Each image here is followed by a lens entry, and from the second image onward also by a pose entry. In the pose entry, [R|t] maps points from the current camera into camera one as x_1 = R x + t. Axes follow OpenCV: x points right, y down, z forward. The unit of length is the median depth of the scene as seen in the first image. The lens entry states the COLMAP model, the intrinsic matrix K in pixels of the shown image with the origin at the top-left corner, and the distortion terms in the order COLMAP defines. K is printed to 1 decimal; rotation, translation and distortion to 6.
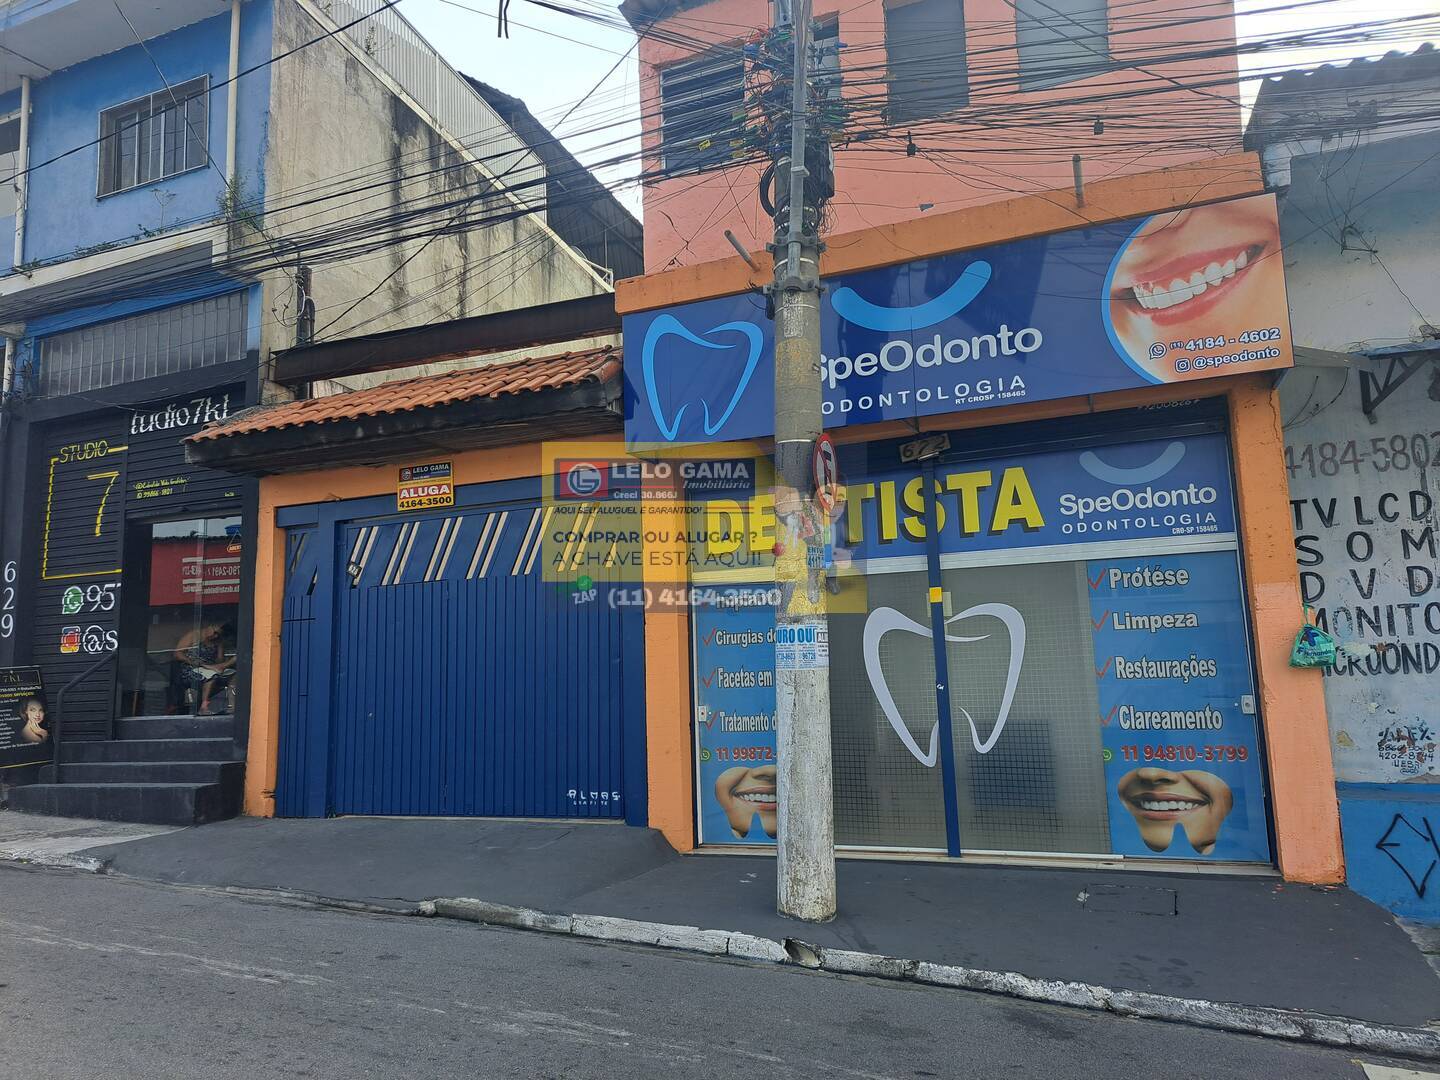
lens RADIAL K [[1008.1, 0, 752.1], [0, 1008.1, 527.5], [0, 0, 1]] dist [0.039842, -0.018898]
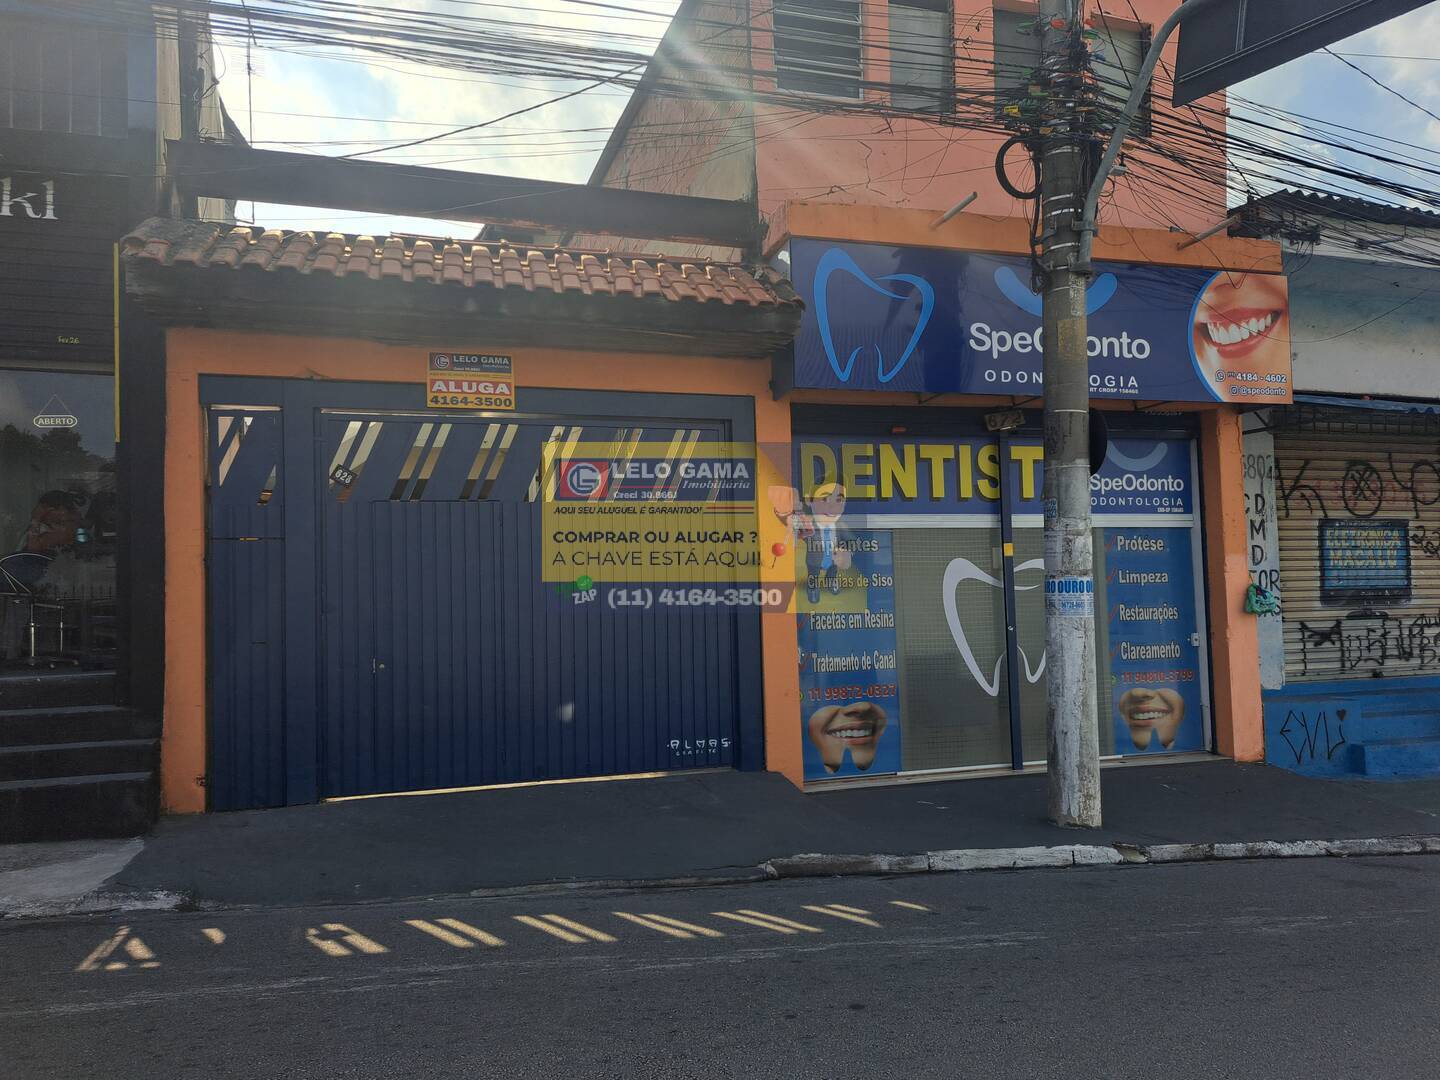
lens RADIAL K [[1008.1, 0, 746.8], [0, 1008.1, 537.3], [0, 0, 1]] dist [0.039842, -0.018898]
pose [[0.782570, 0.051158, 0.620457, -0.834232], [-0.094504, 0.994830, 0.037171, 0.041188], [-0.615348, -0.087725, 0.783359, 0.300430]]
